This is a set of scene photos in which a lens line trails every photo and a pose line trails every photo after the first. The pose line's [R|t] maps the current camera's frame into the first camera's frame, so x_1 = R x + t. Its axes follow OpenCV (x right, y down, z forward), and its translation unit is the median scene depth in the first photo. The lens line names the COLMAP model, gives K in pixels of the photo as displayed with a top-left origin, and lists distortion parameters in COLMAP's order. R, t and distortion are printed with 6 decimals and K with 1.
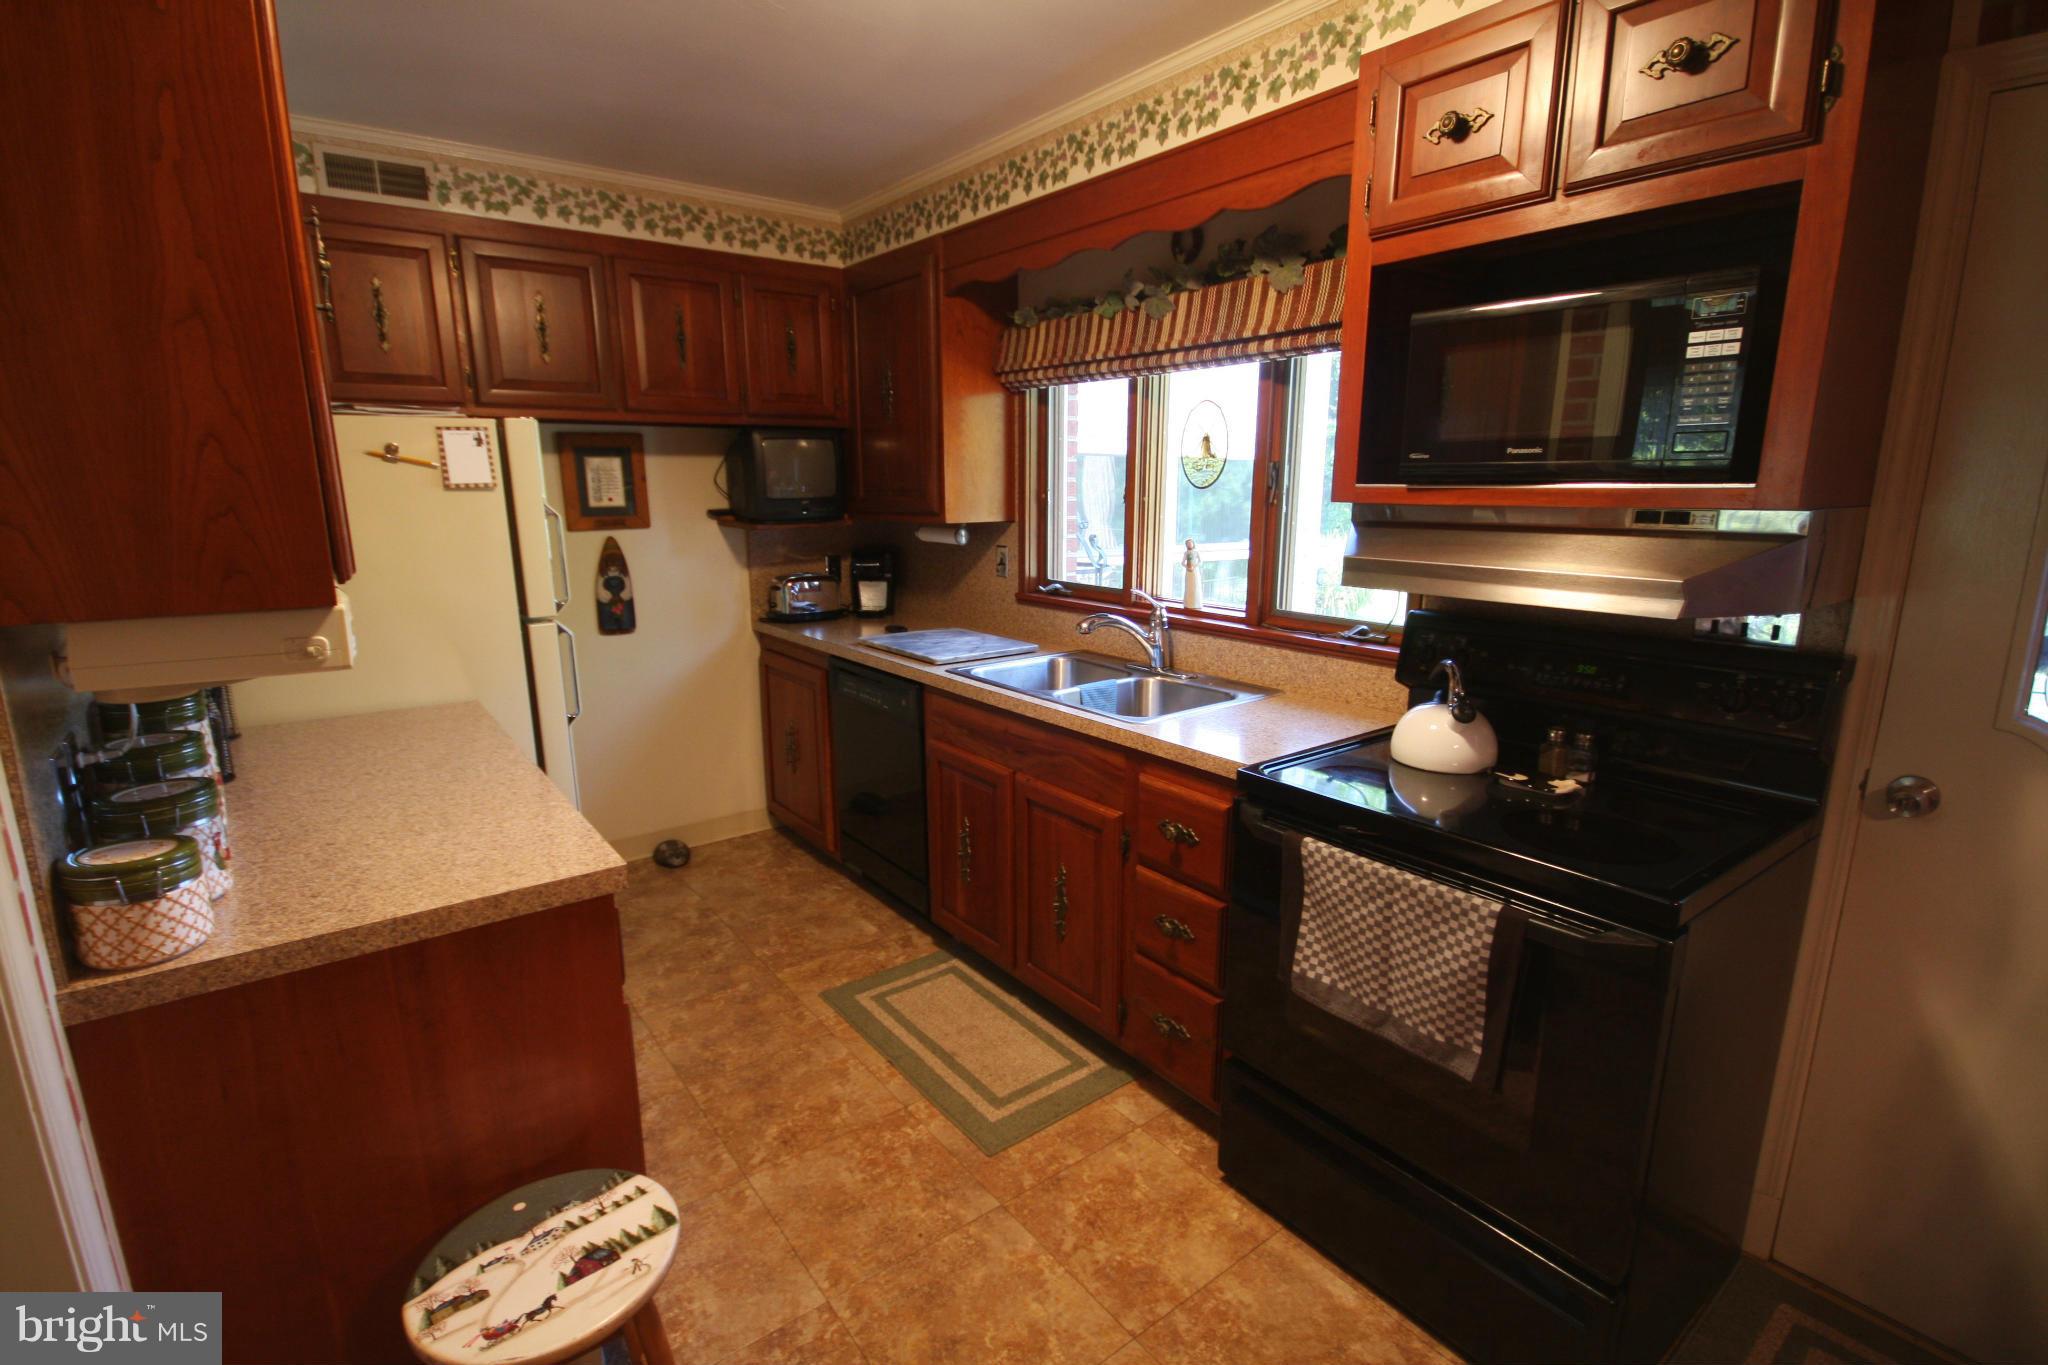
lens RADIAL K [[943.2, 0, 1008.9], [0, 943.2, 682.1], [0, 0, 1]] dist [0.000215, 0.000066]
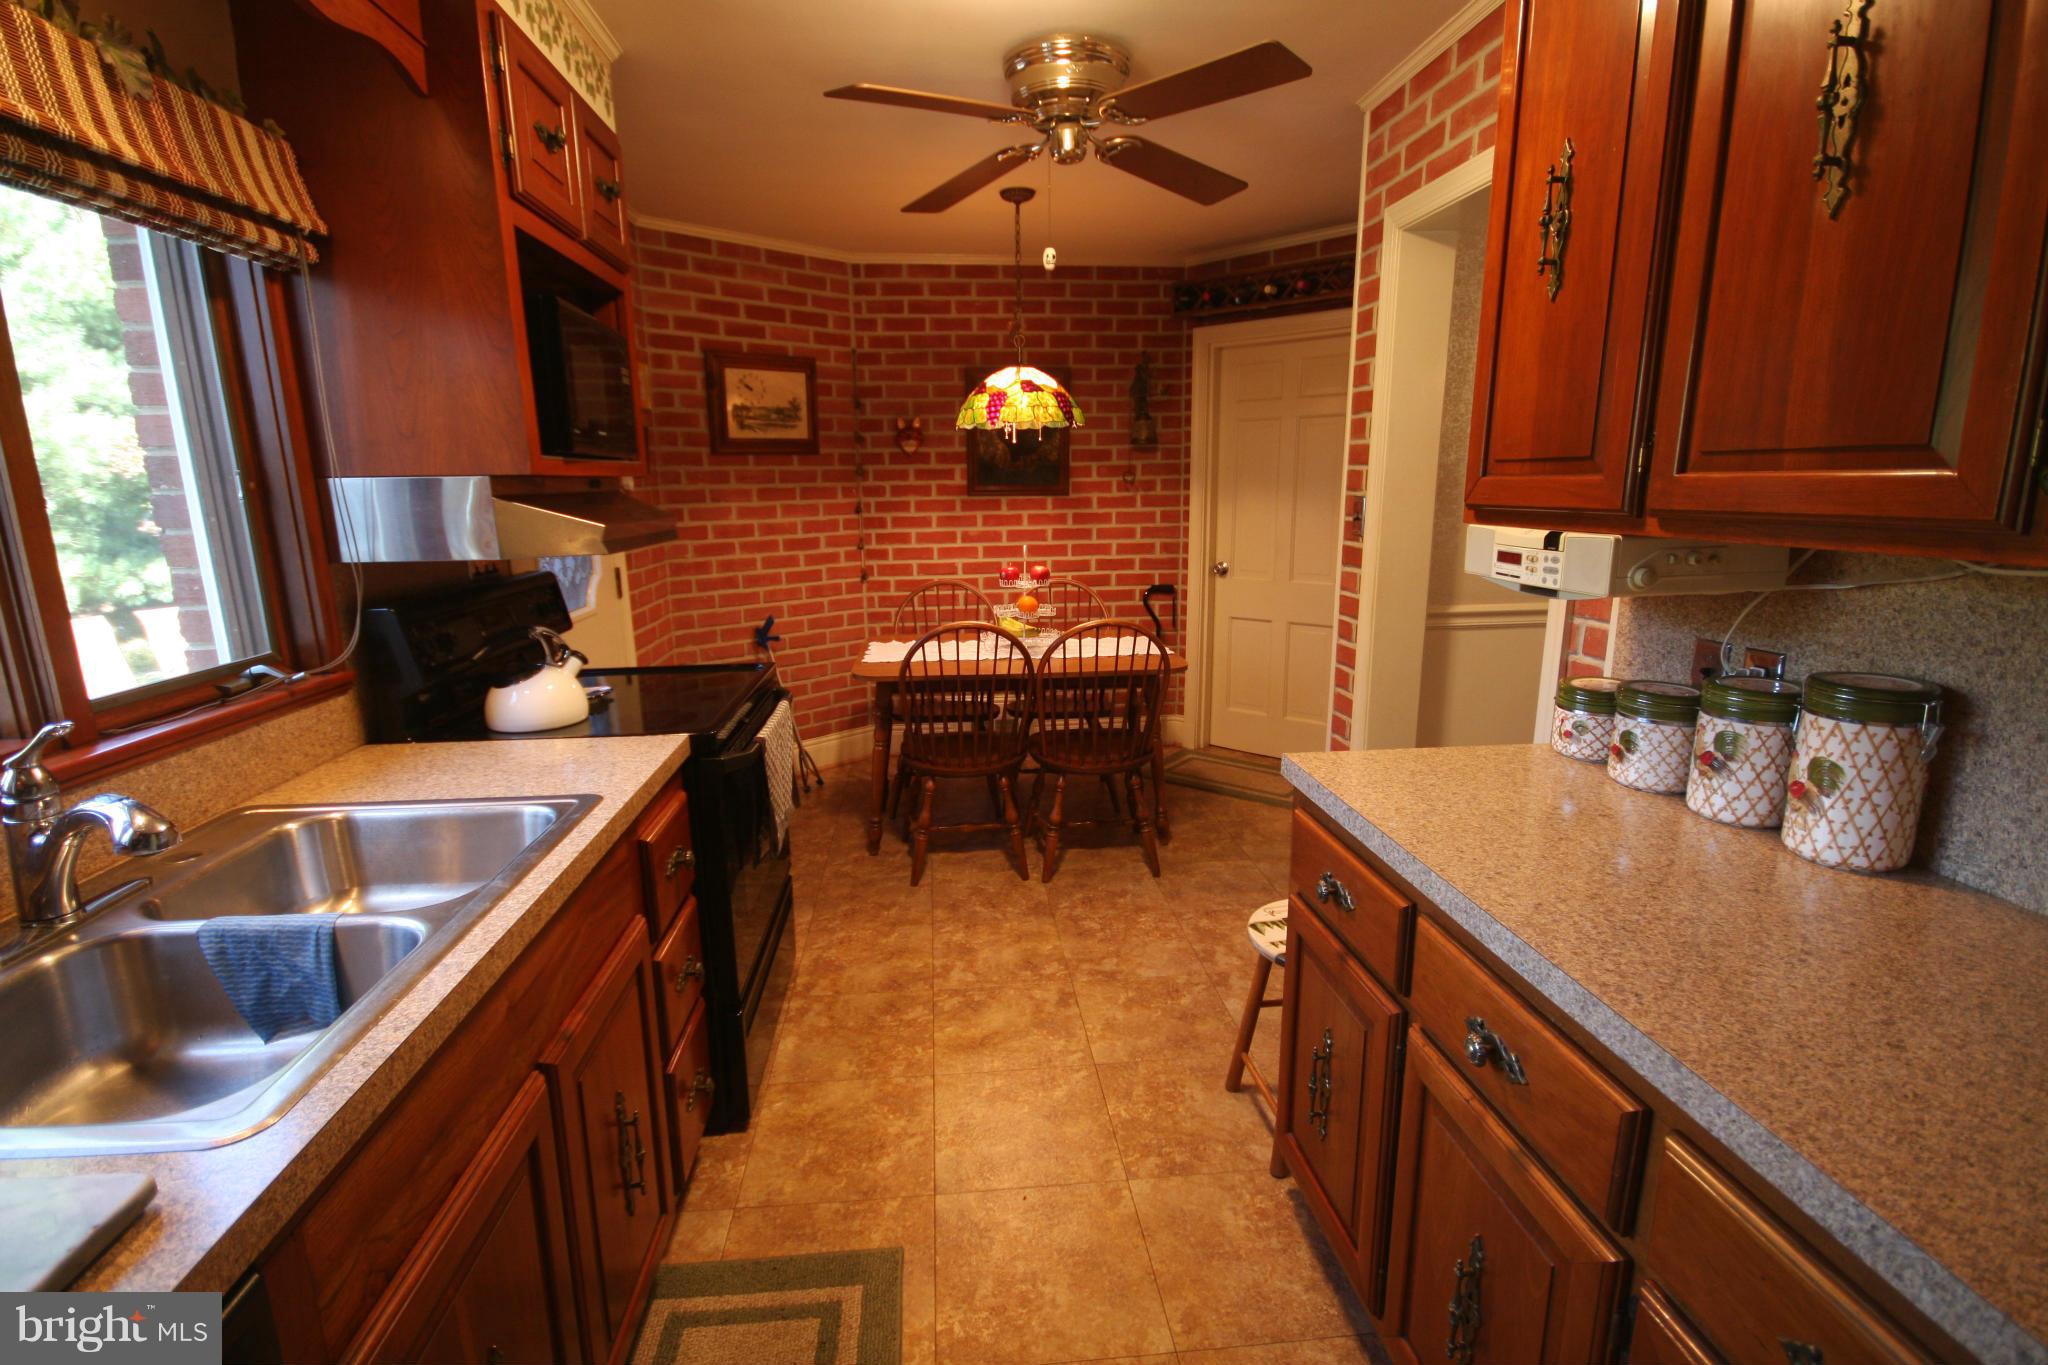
lens RADIAL K [[943.2, 0, 1008.9], [0, 943.2, 682.1], [0, 0, 1]] dist [0.000215, 0.000066]
pose [[-0.846140, -0.102745, 0.522963, -0.511121], [0.126674, 0.914352, 0.384595, -0.285342], [-0.517688, 0.391667, -0.760655, 1.447929]]
